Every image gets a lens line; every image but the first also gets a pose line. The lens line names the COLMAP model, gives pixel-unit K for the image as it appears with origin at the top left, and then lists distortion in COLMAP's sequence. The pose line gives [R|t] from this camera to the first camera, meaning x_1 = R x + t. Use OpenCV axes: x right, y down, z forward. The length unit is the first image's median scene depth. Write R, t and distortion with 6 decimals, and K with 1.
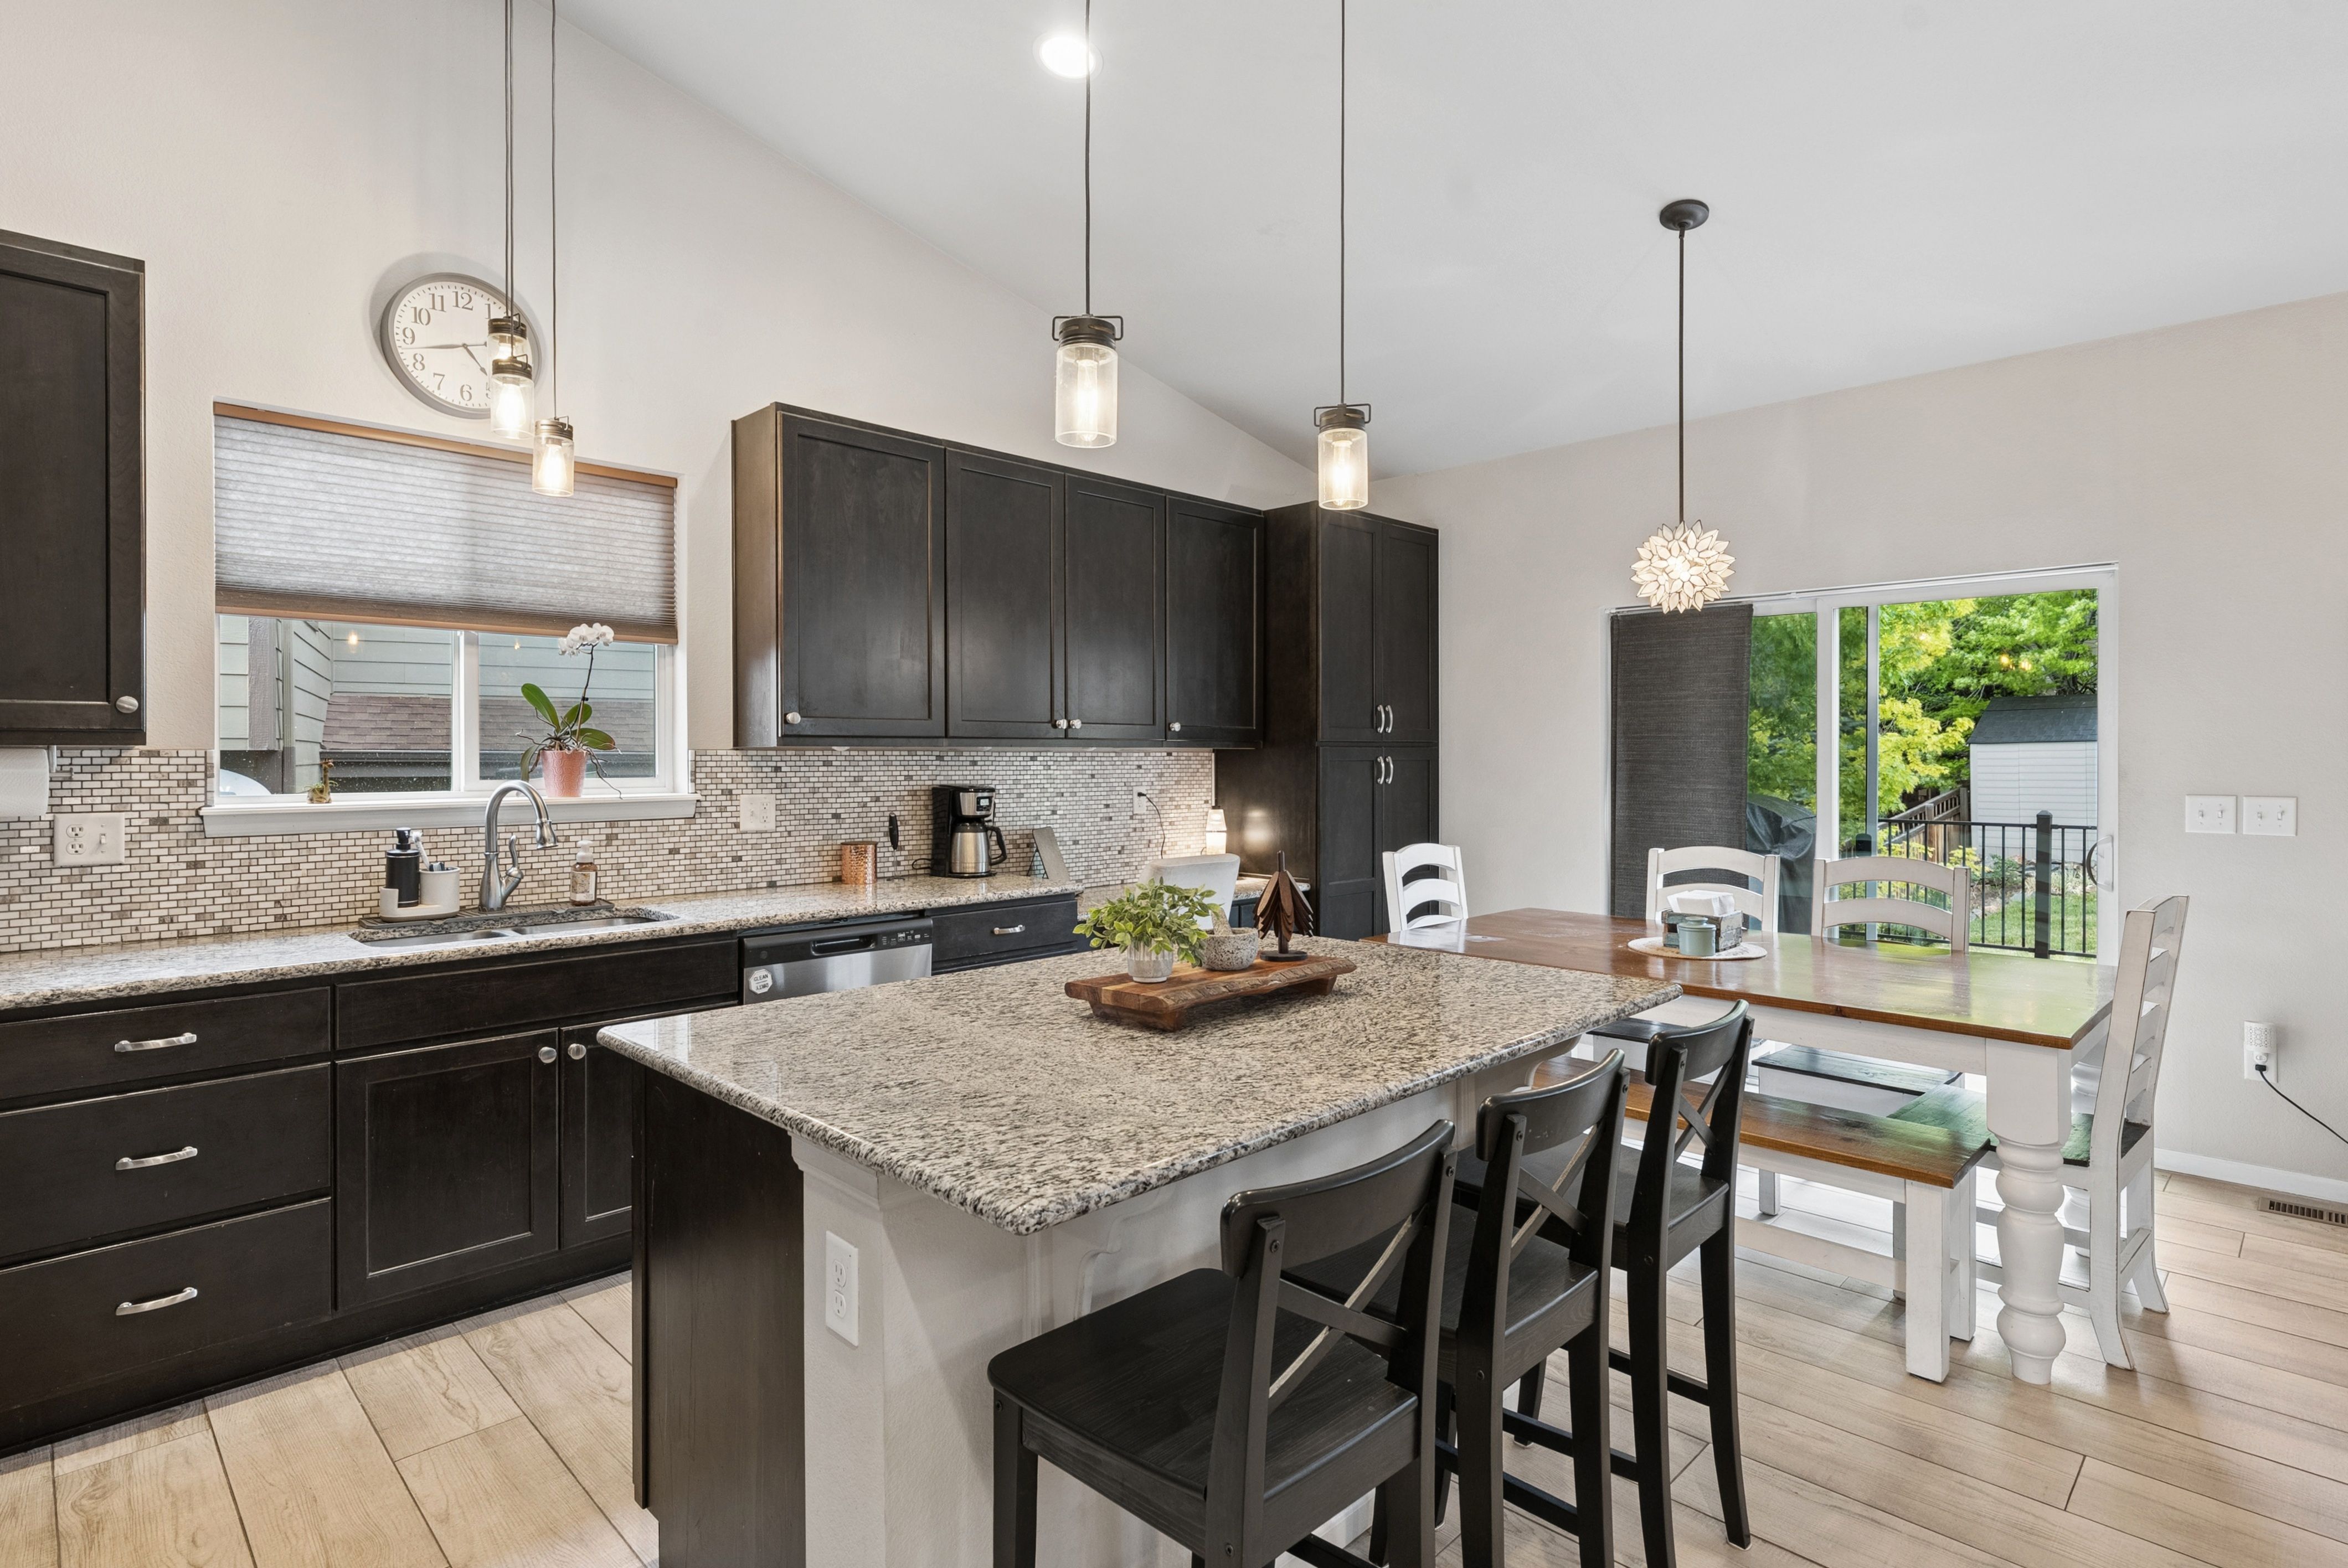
lens RADIAL K [[1195.5, 0, 1181.7], [0, 1195.5, 772.2], [0, 0, 1]] dist [0.002261, -0.001344]
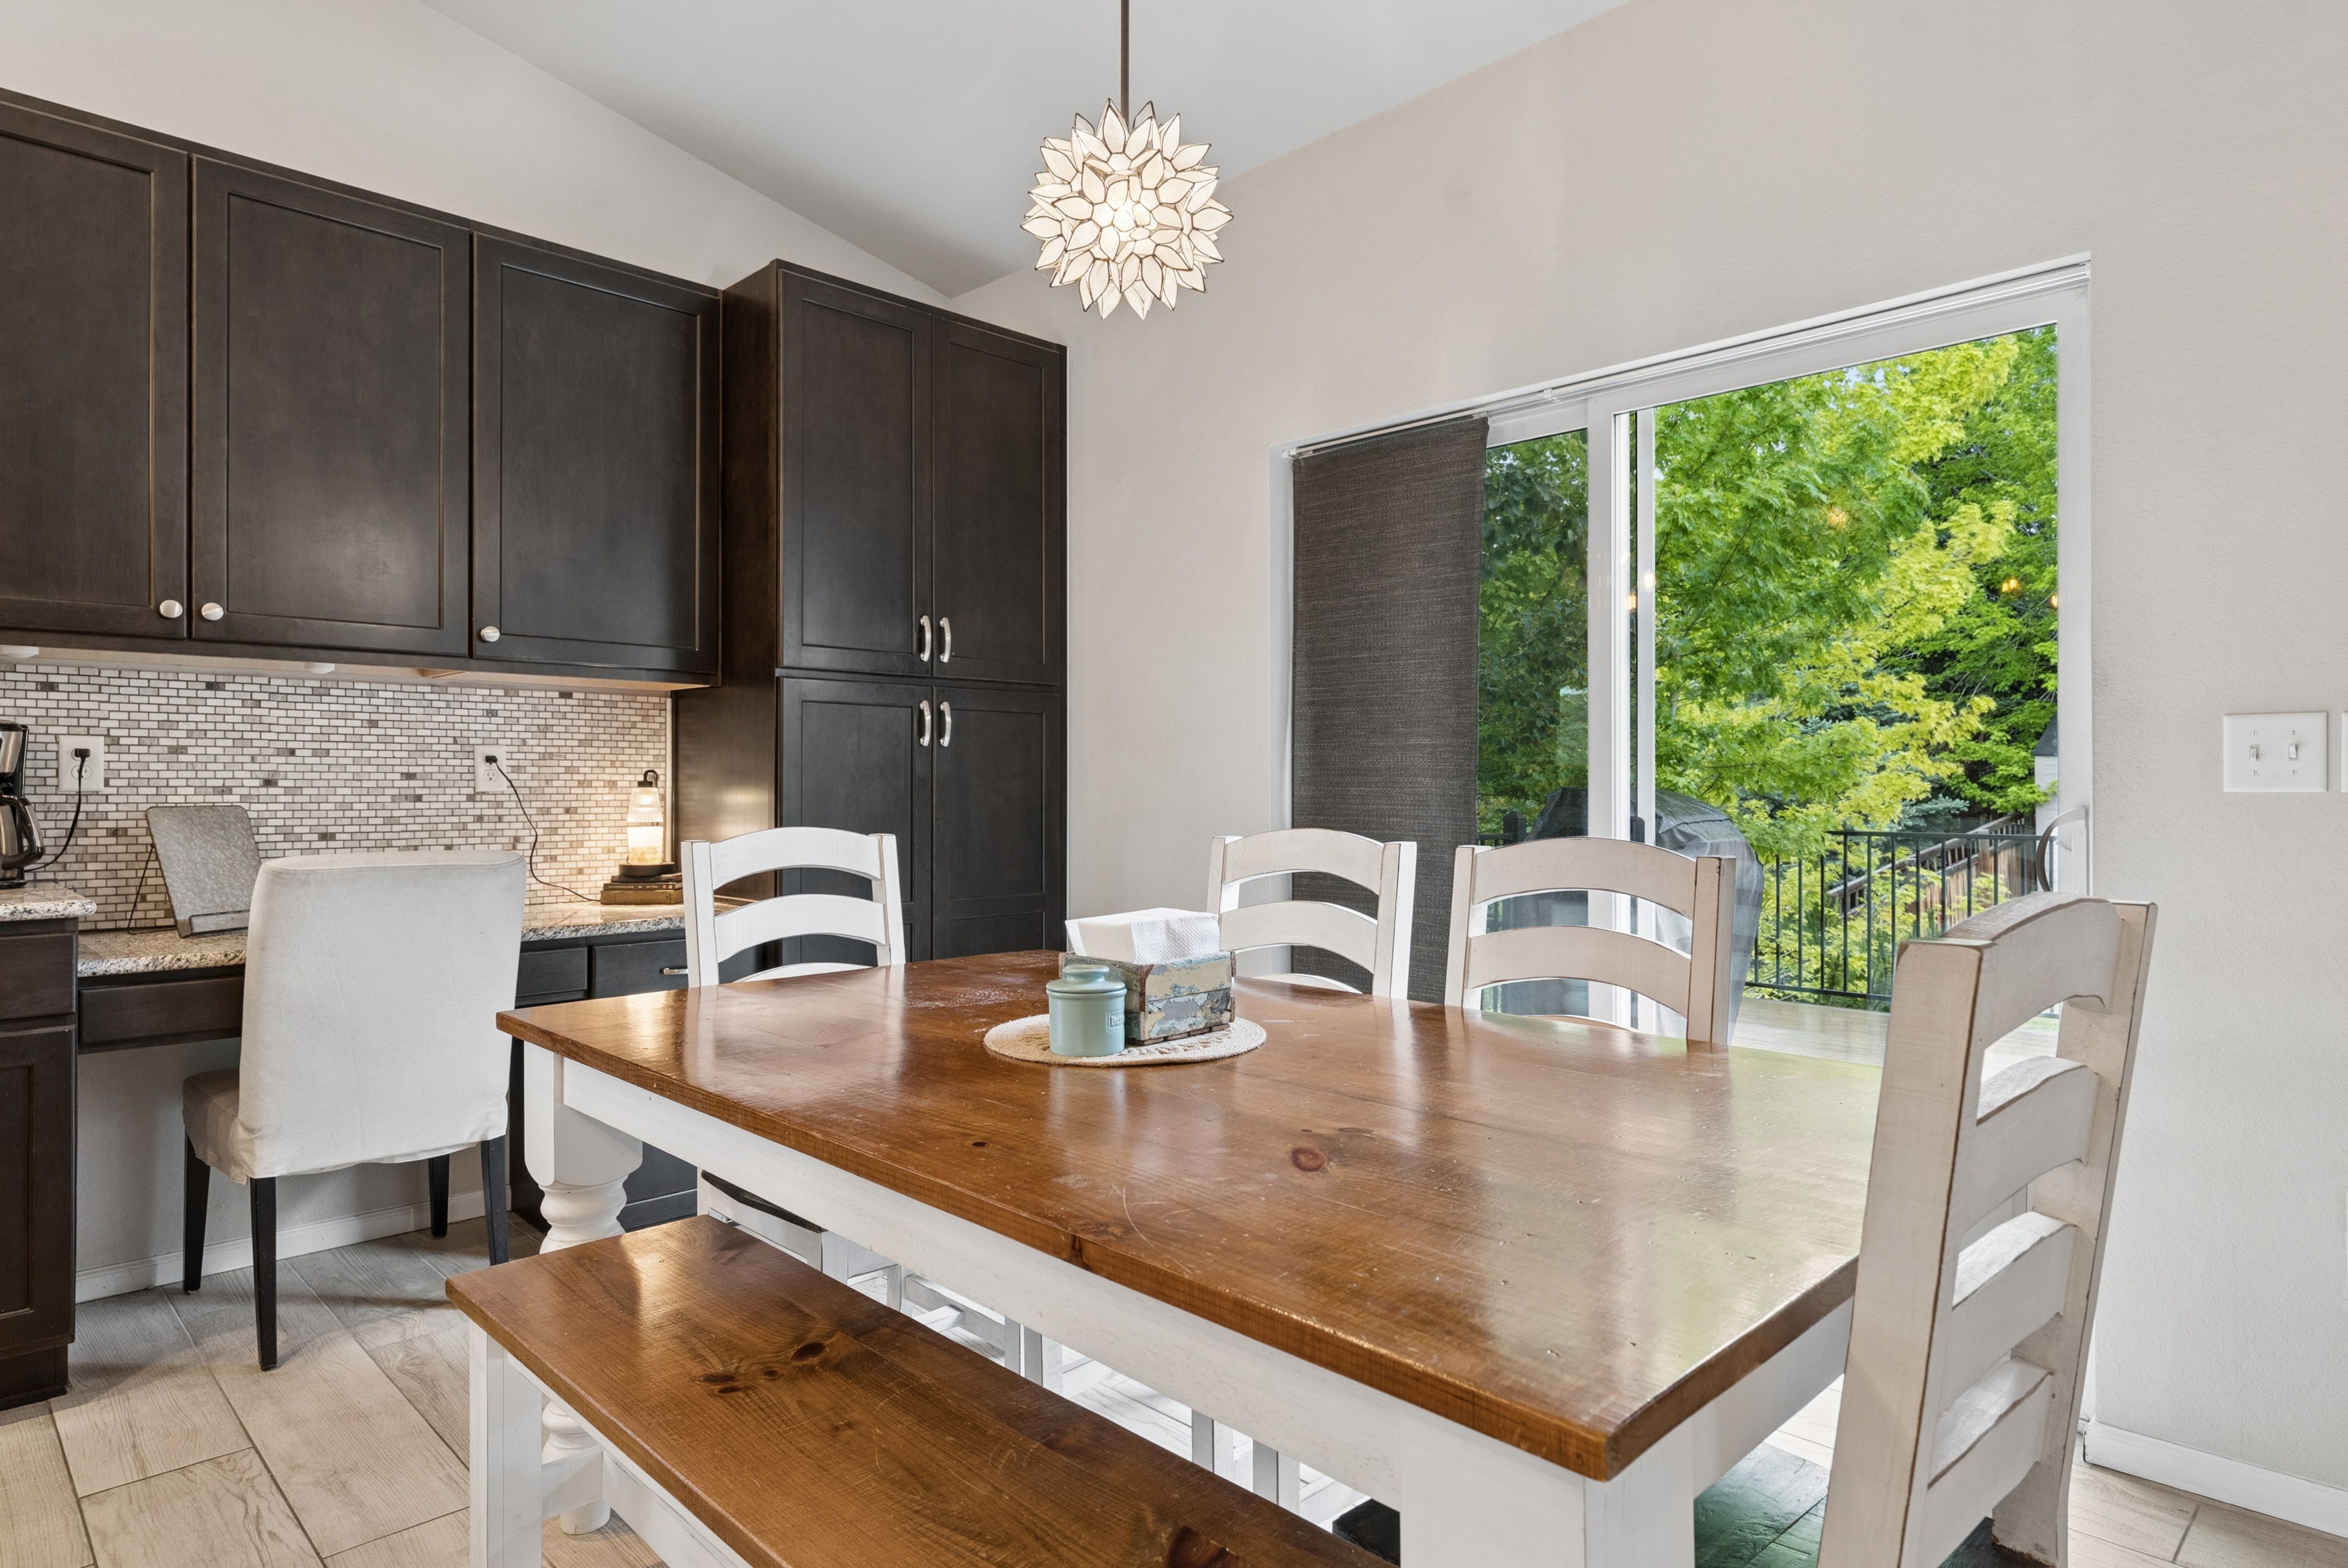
lens RADIAL K [[1342.2, 0, 1182.6], [0, 1342.2, 783.1], [0, 0, 1]] dist [0.001793, 0.000456]
pose [[0.999994, 0.001557, 0.003115, 0.360147], [-0.001502, 0.999844, -0.017620, 0.049144], [-0.003142, 0.017616, 0.999840, 0.396665]]
